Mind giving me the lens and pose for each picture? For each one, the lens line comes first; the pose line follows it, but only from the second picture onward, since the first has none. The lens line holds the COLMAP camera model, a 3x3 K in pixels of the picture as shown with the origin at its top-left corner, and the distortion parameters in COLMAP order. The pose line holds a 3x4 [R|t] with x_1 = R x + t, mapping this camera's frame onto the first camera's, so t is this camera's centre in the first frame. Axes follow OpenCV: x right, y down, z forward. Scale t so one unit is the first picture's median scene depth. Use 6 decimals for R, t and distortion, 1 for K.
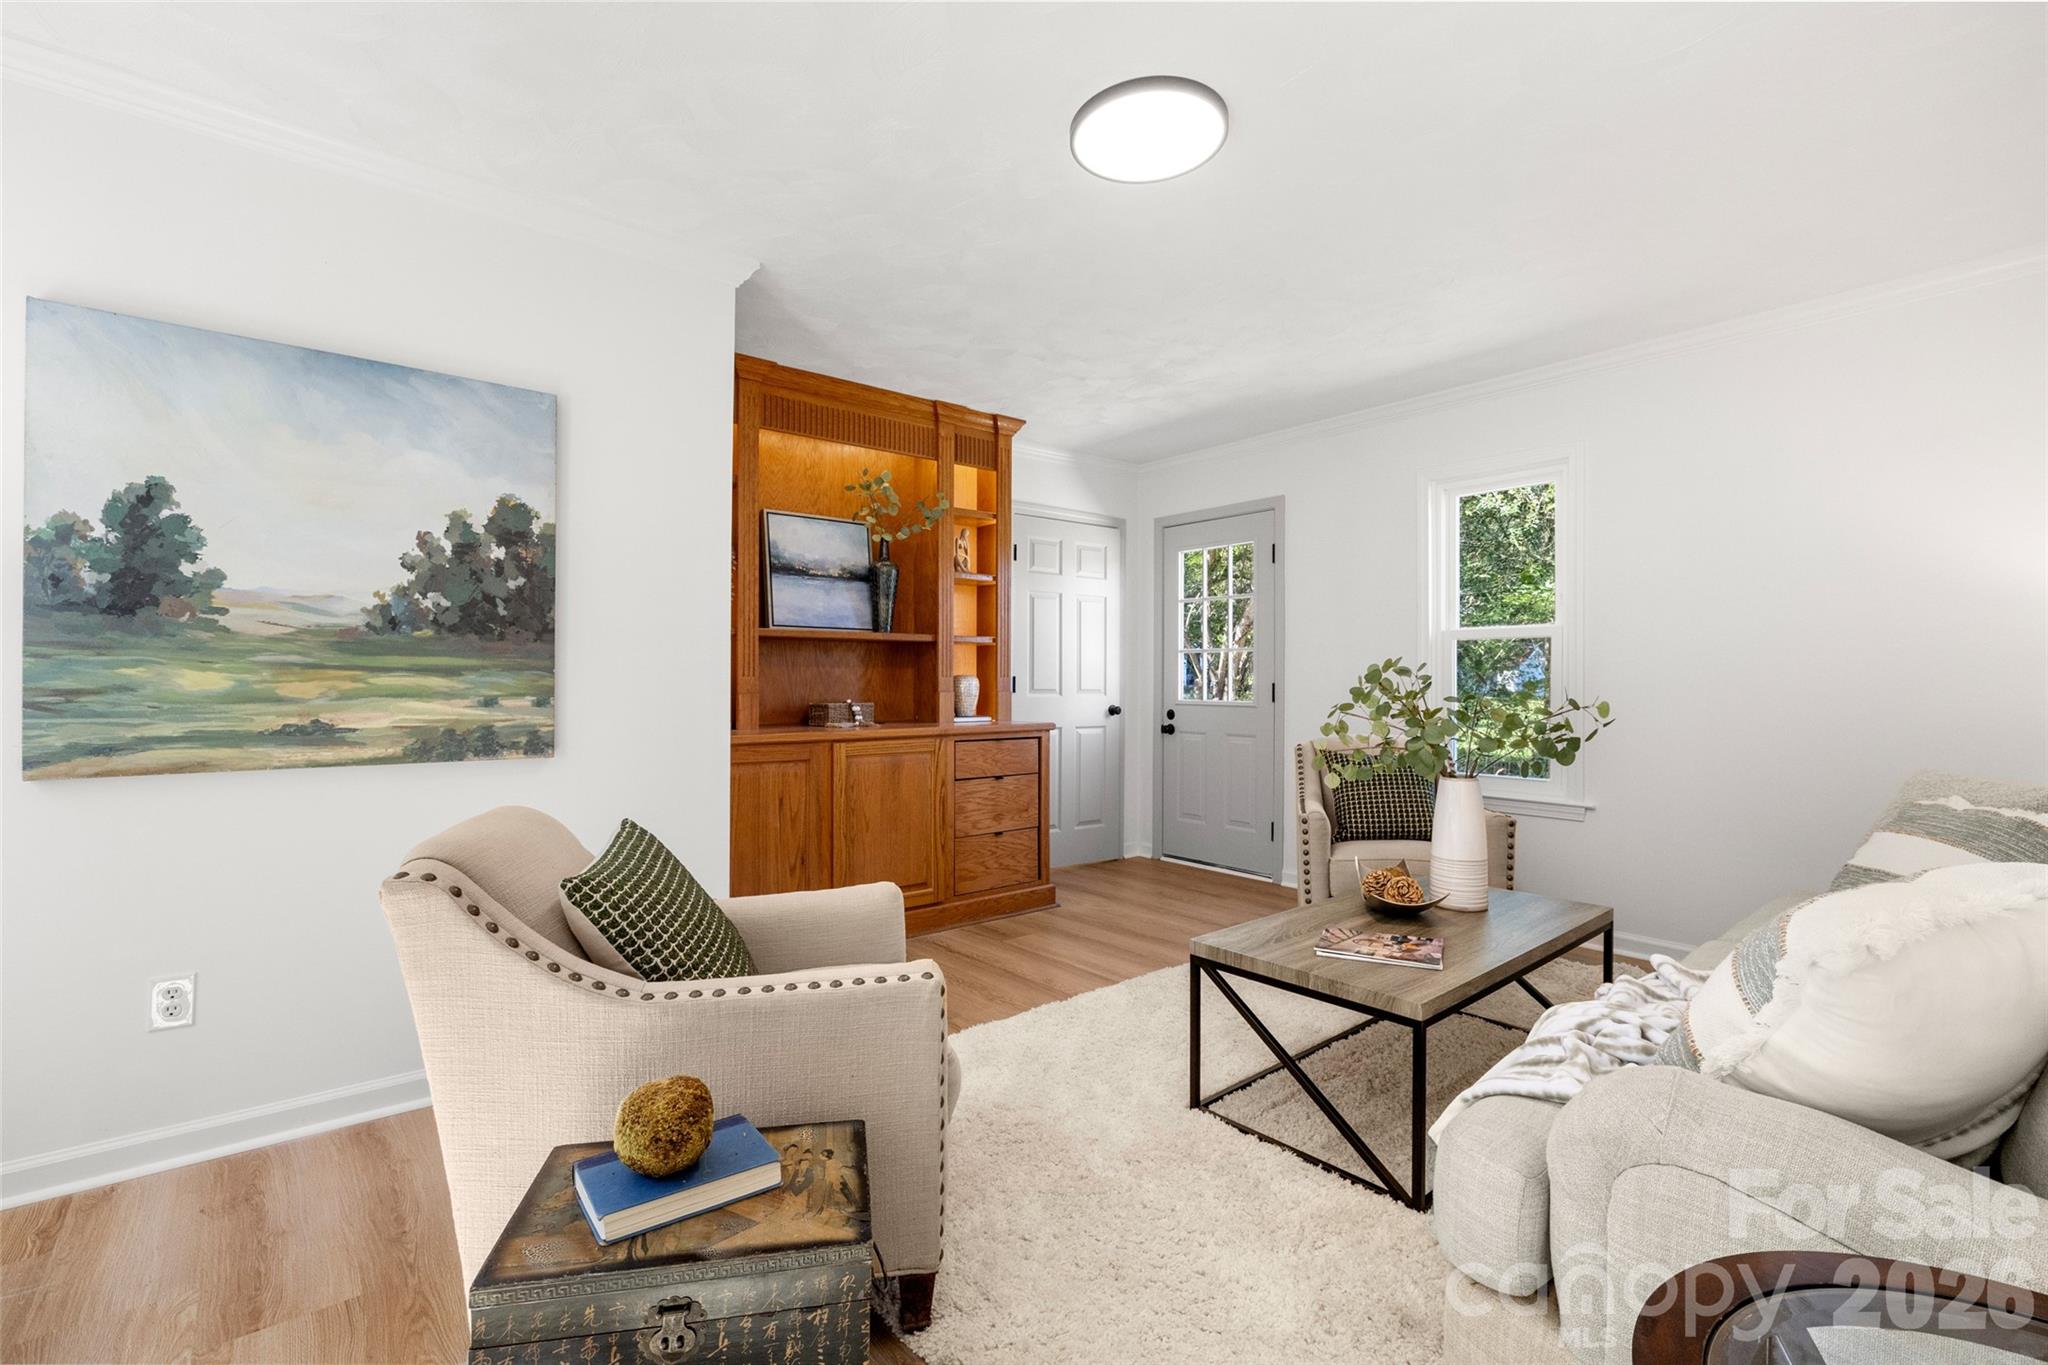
lens RADIAL K [[904.6, 0, 1033.1], [0, 904.6, 679.3], [0, 0, 1]] dist [-0.001645, -0.000105]
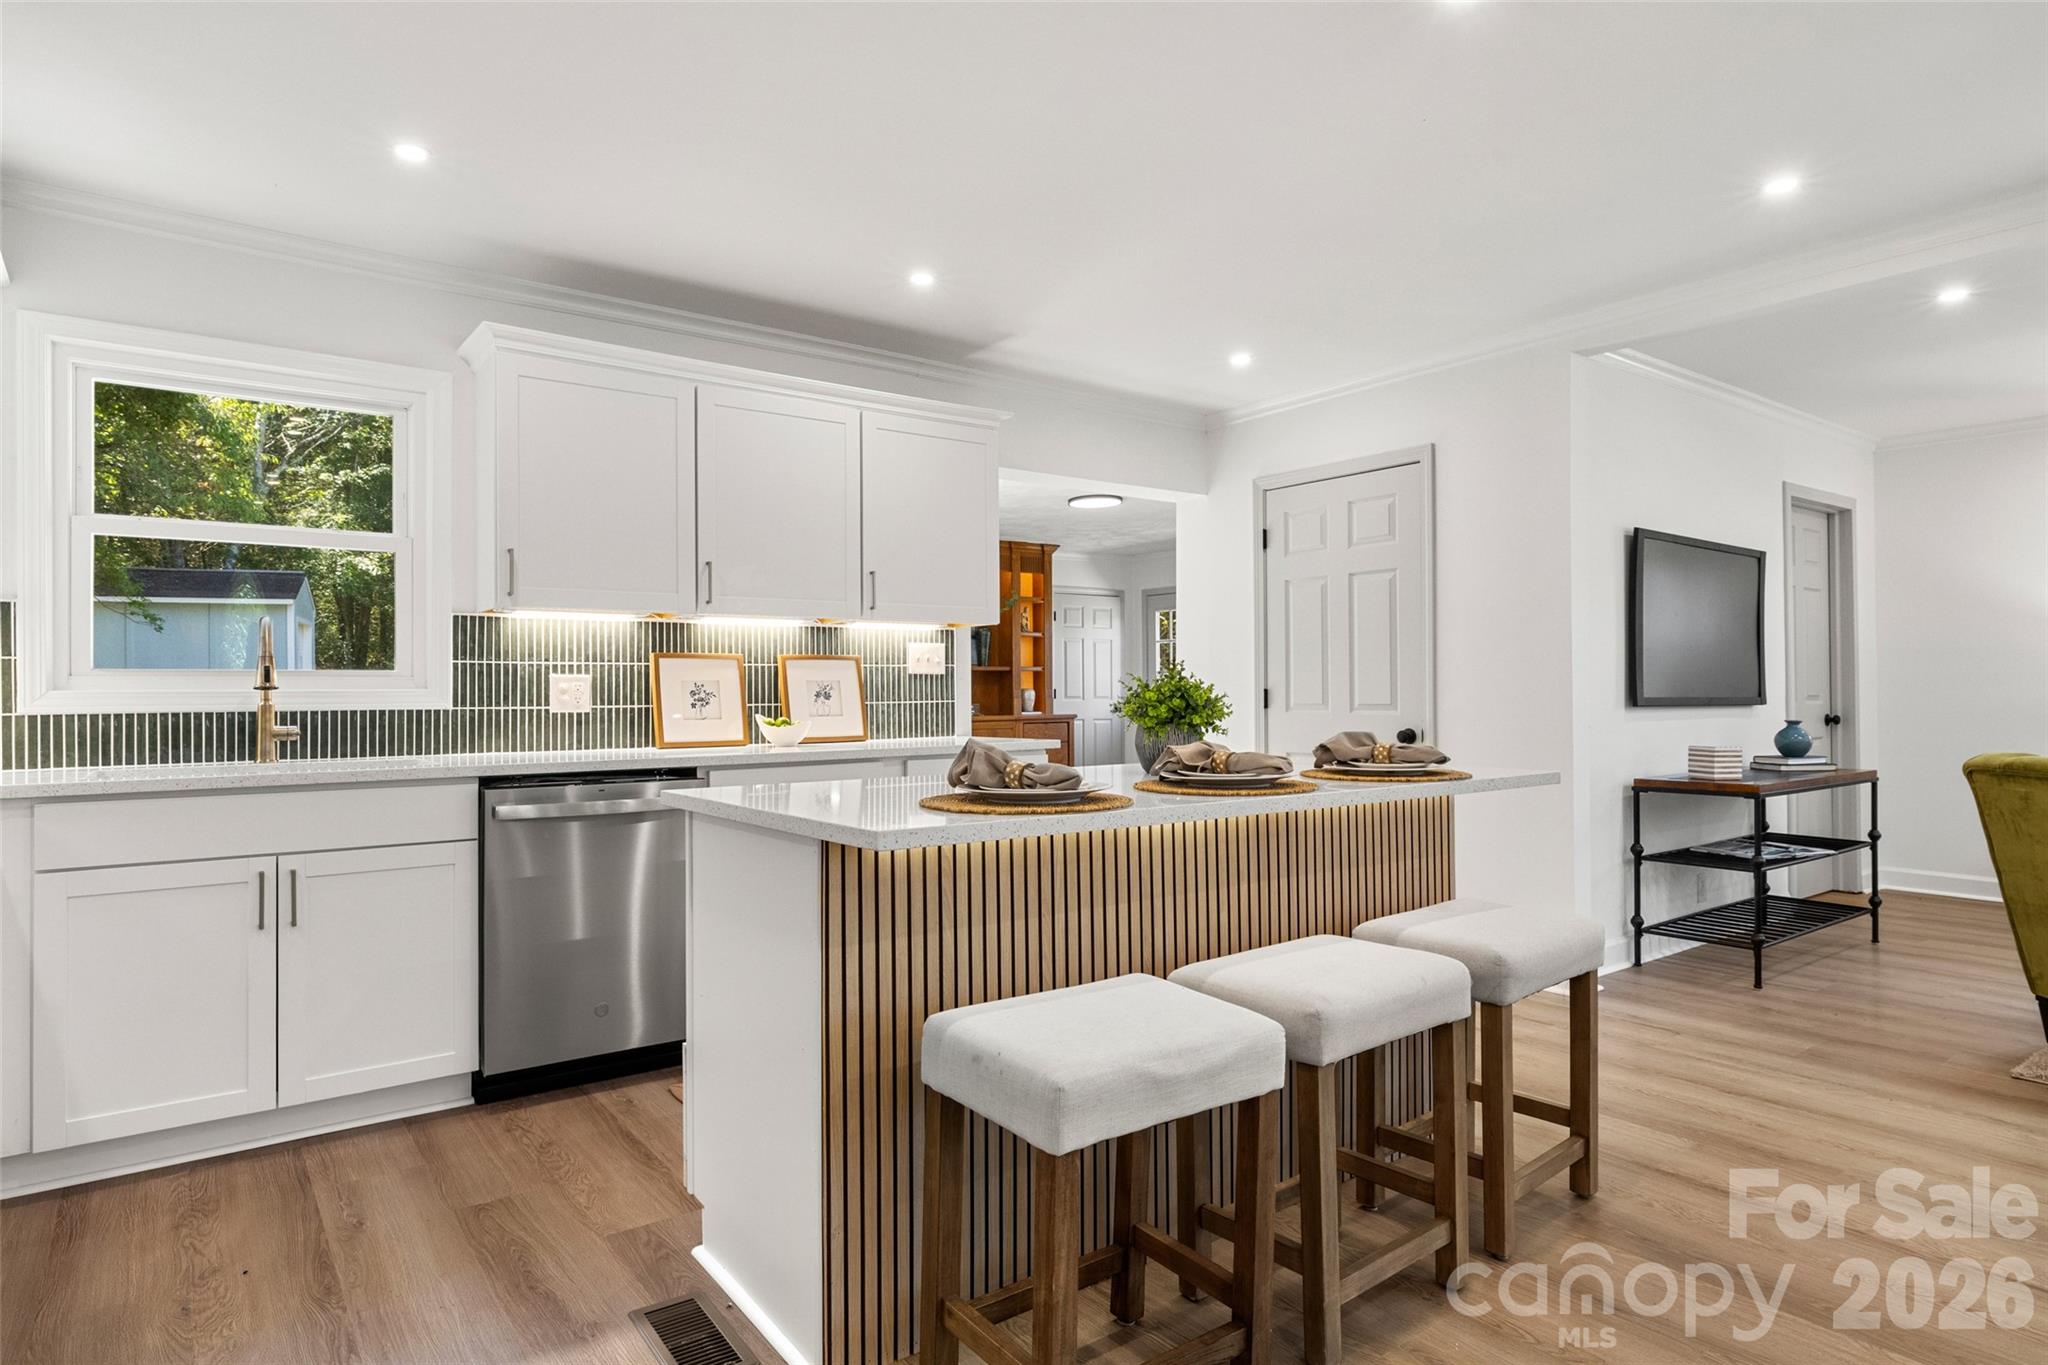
lens RADIAL K [[1149.4, 0, 1015.4], [0, 1149.4, 680.1], [0, 0, 1]] dist [0.004782, 0.000622]
pose [[0.997850, -0.011469, -0.064531, 0.049260], [0.010761, 0.999878, -0.011313, 0.004227], [0.064653, 0.010594, 0.997852, -1.296550]]
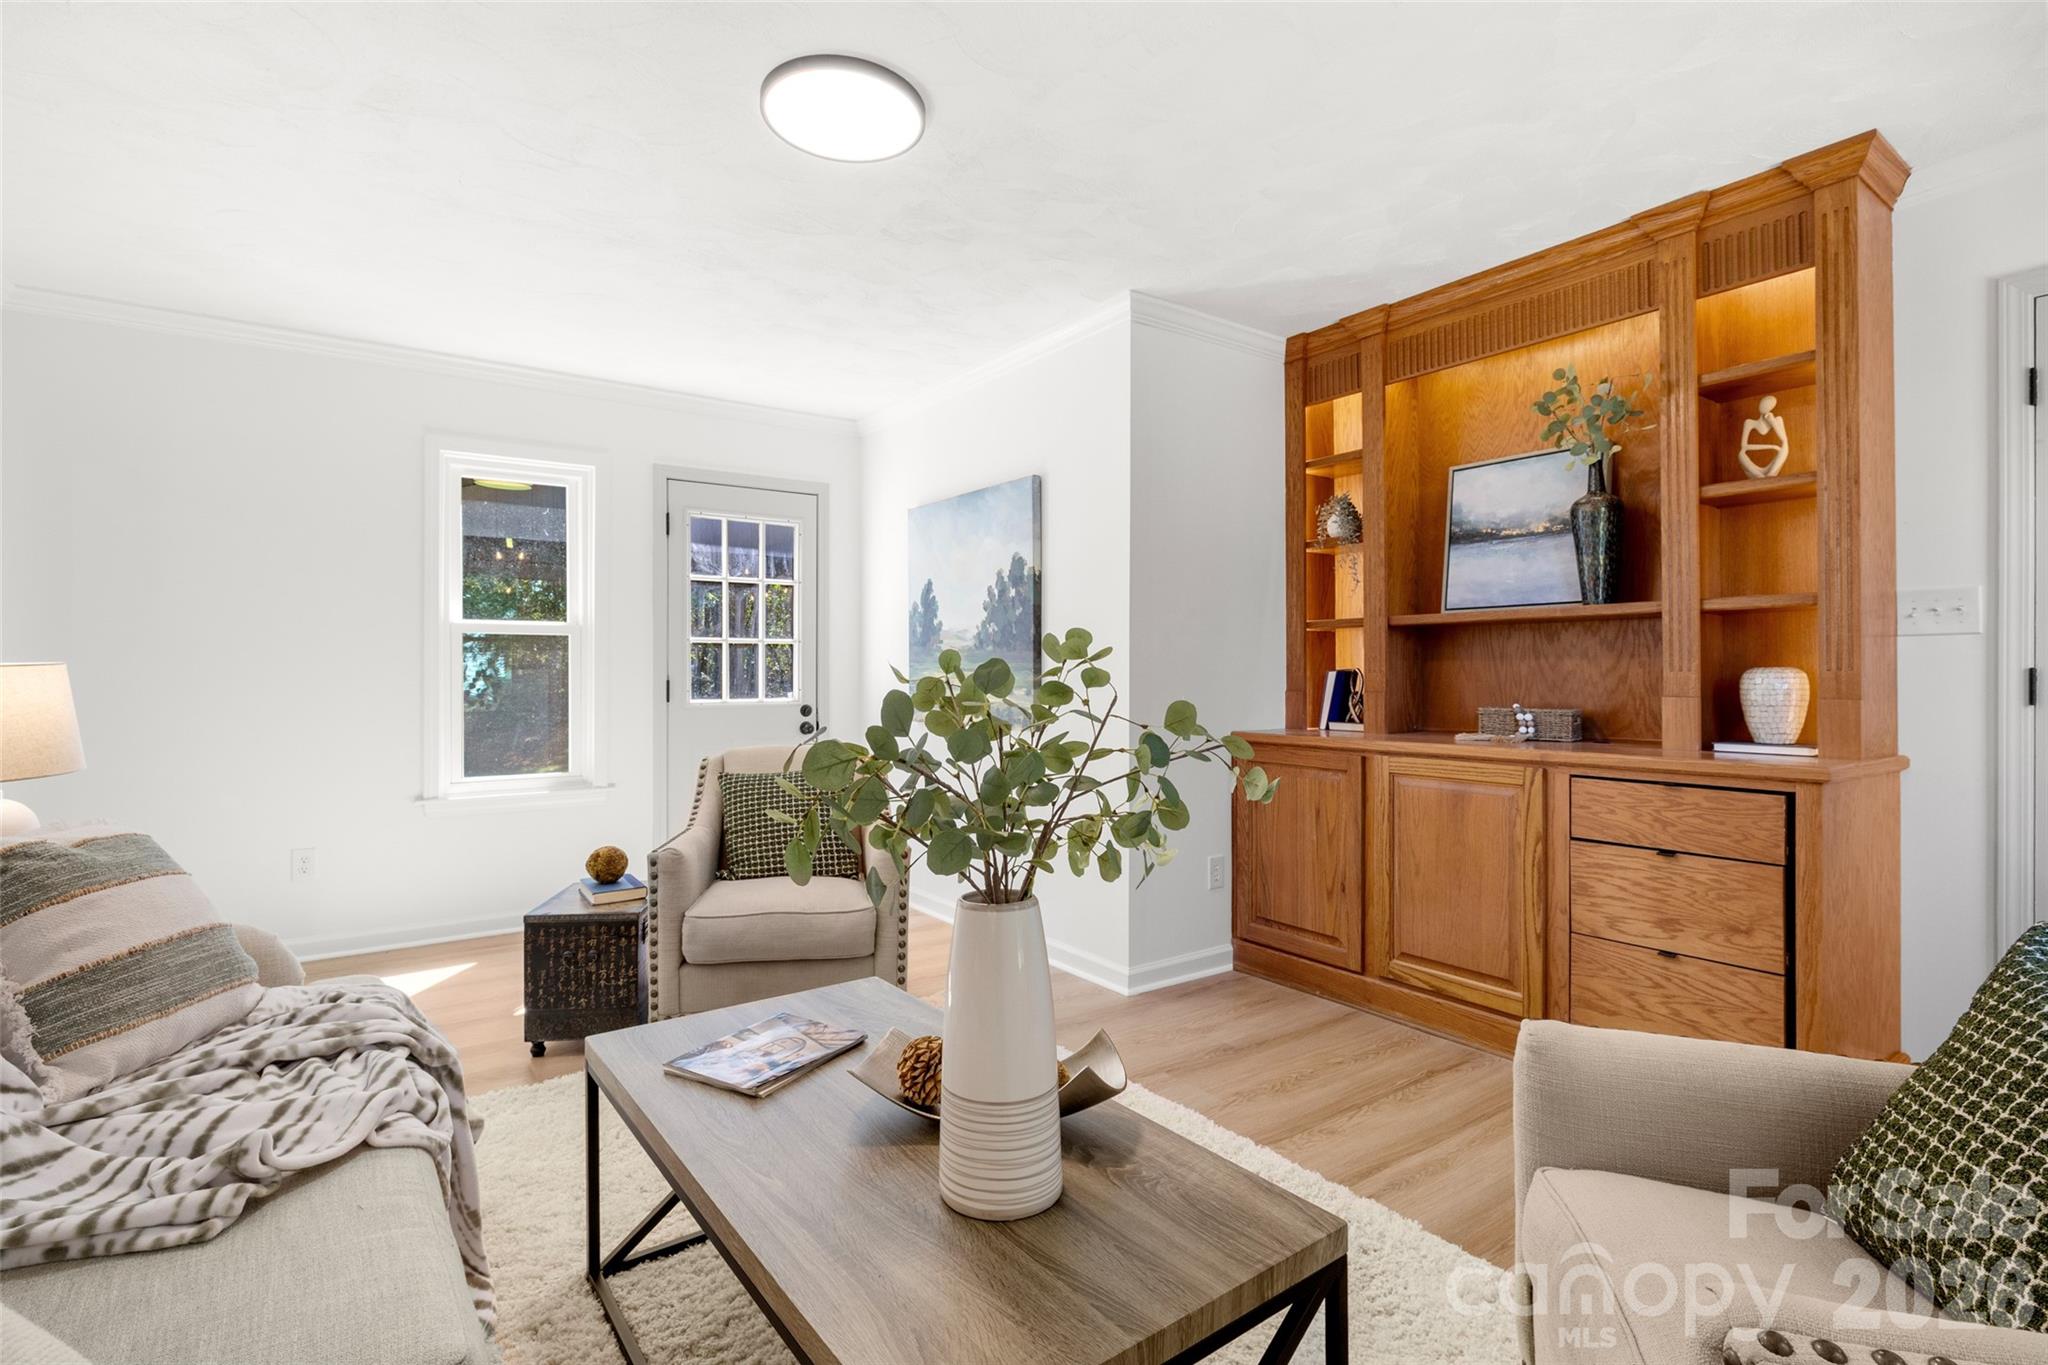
lens RADIAL K [[986.3, 0, 1024.9], [0, 986.3, 675.1], [0, 0, 1]] dist [0.001426, 0.000020]
pose [[-0.078744, -0.000925, -0.996894, 0.563156], [0.001959, 0.999997, -0.001082, -0.000288], [0.996893, -0.002038, -0.078742, 0.621010]]
